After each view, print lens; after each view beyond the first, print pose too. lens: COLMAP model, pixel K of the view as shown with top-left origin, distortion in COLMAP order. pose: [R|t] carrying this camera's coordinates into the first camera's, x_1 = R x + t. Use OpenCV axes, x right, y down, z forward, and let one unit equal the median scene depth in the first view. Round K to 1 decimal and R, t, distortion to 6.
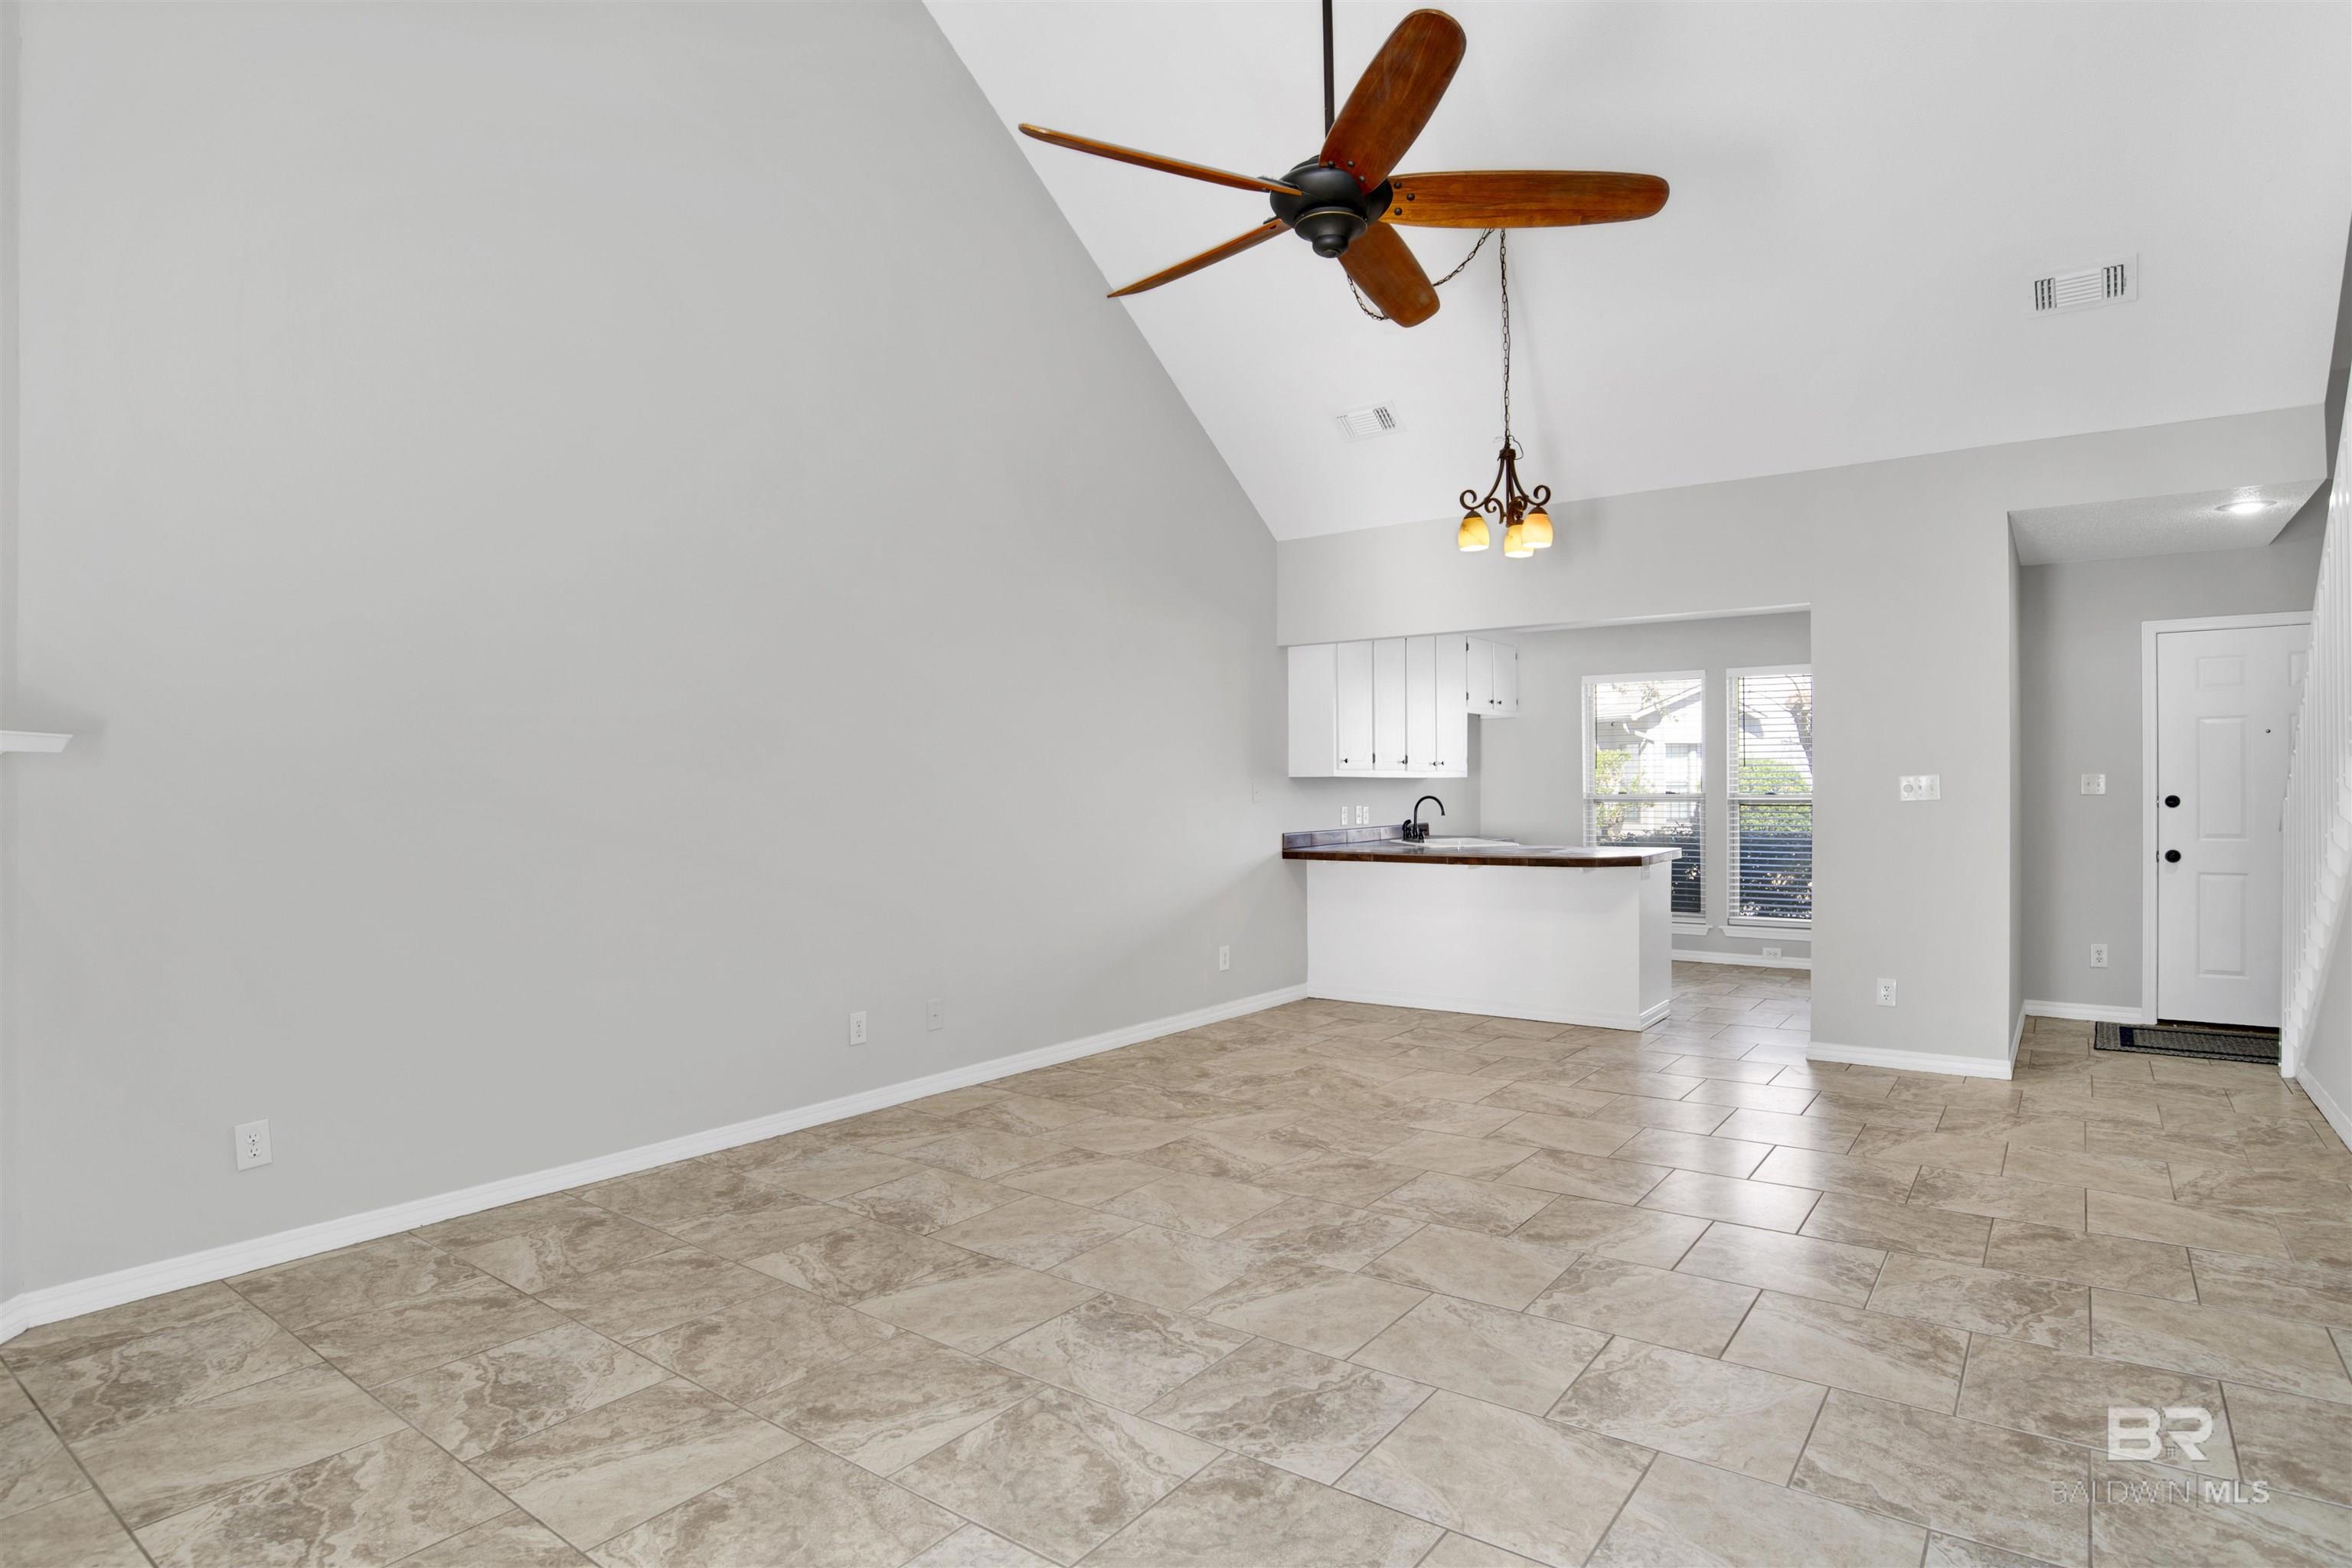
lens RADIAL K [[1254.9, 0, 1171.2], [0, 1254.9, 810.4], [0, 0, 1]] dist [-0.082783, 0.028692]
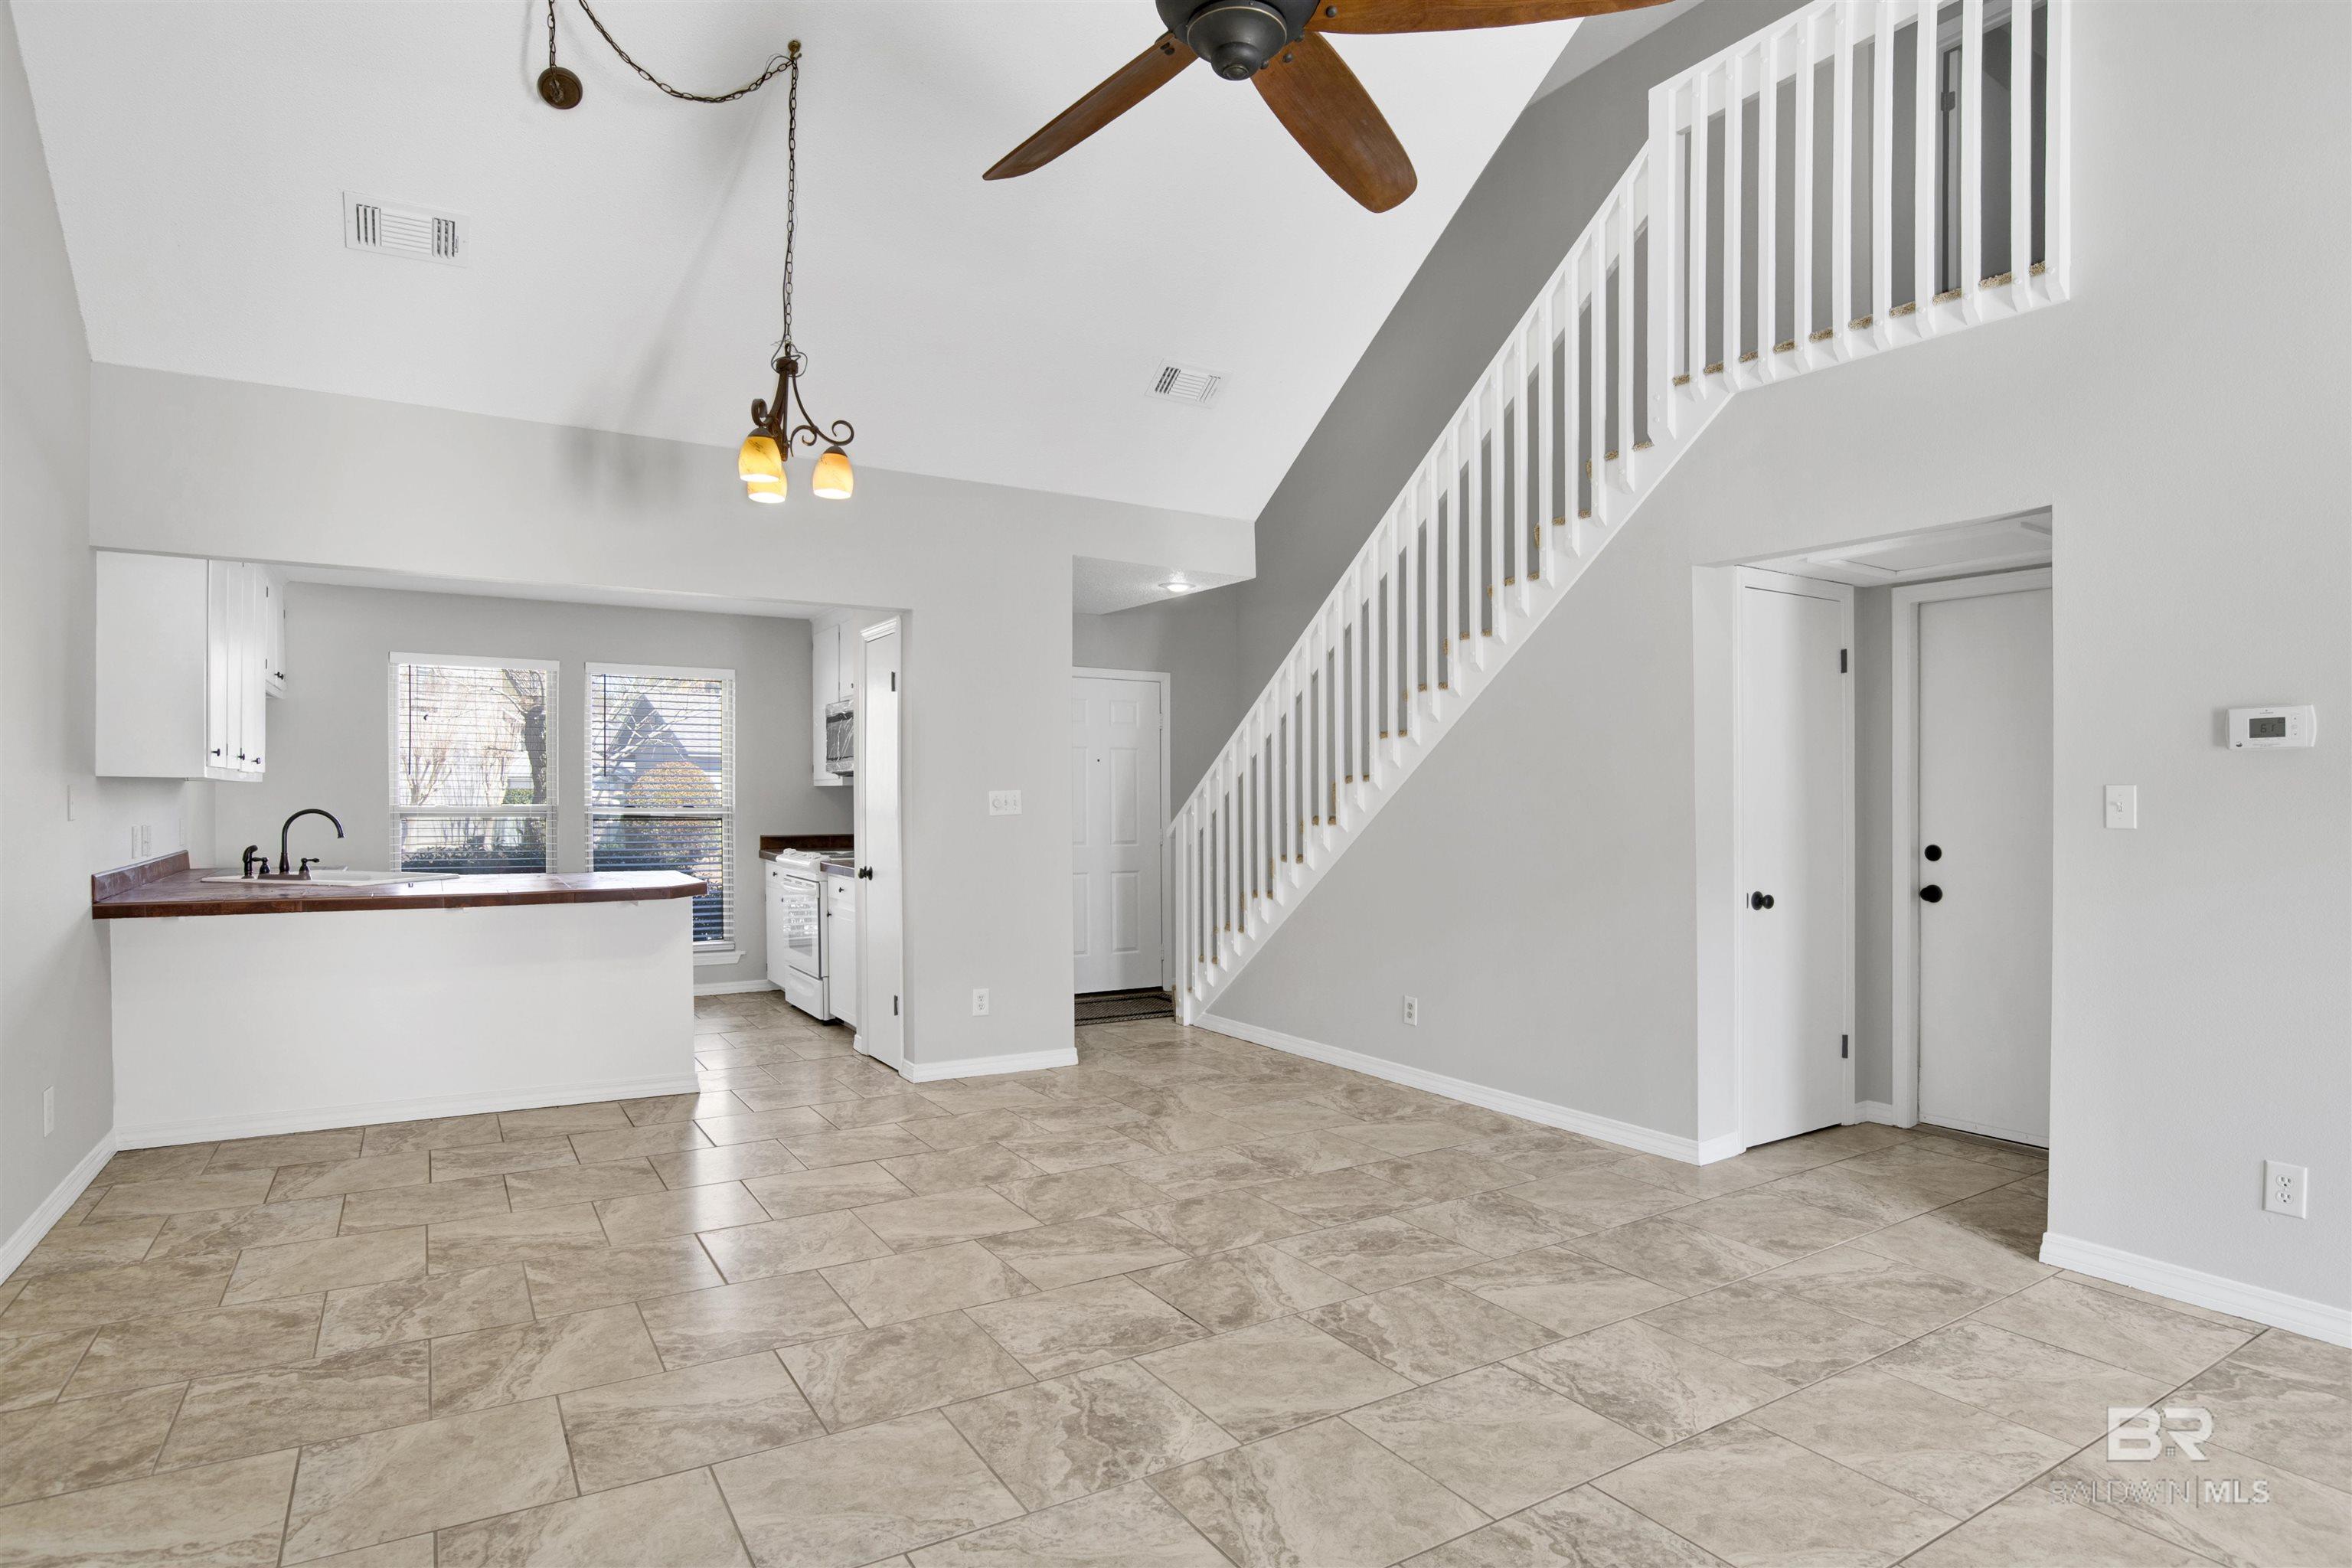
lens RADIAL K [[1274.4, 0, 1186.5], [0, 1274.4, 826.5], [0, 0, 1]] dist [-0.081925, 0.033634]
pose [[0.357546, -0.010363, 0.933838, -0.474223], [0.009966, 0.999924, 0.007281, -0.005674], [-0.933842, 0.006703, 0.357622, 0.633685]]
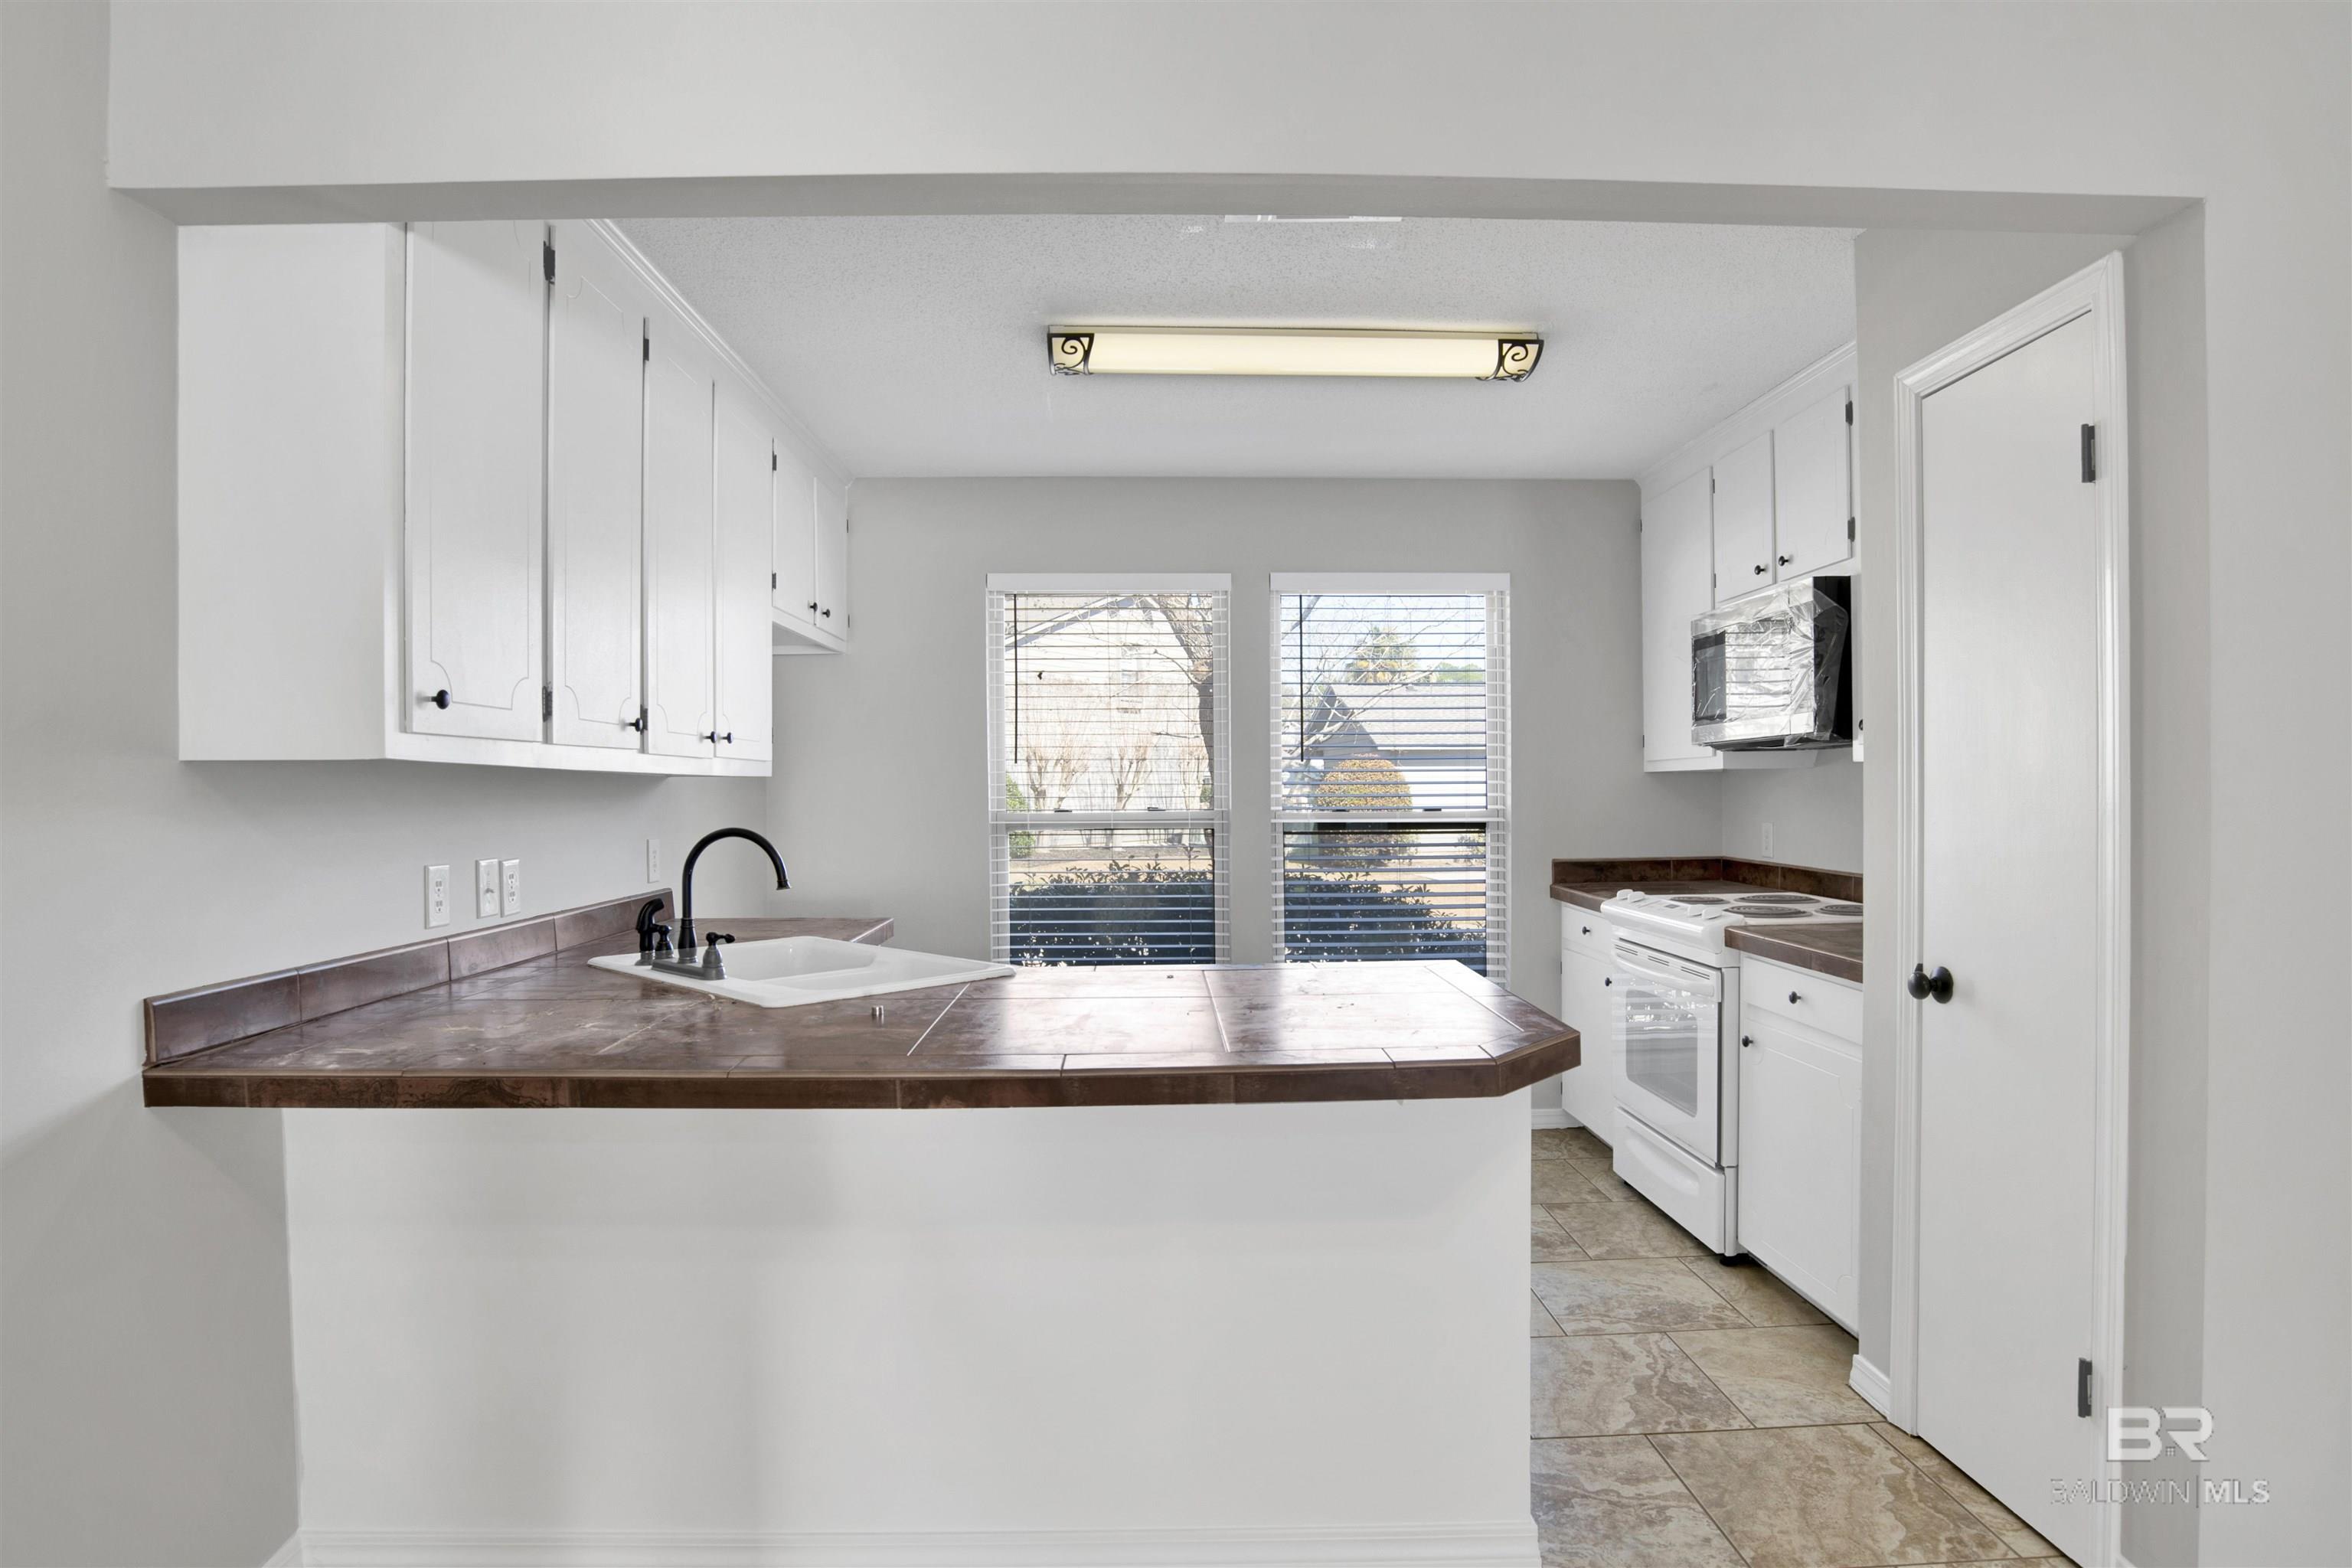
lens RADIAL K [[1254.9, 0, 1171.2], [0, 1254.9, 810.4], [0, 0, 1]] dist [-0.082783, 0.028692]
pose [[0.782429, -0.005721, 0.622714, 0.188096], [0.012781, 0.999895, -0.006872, -0.024968], [-0.622609, 0.013336, 0.782420, 1.323373]]
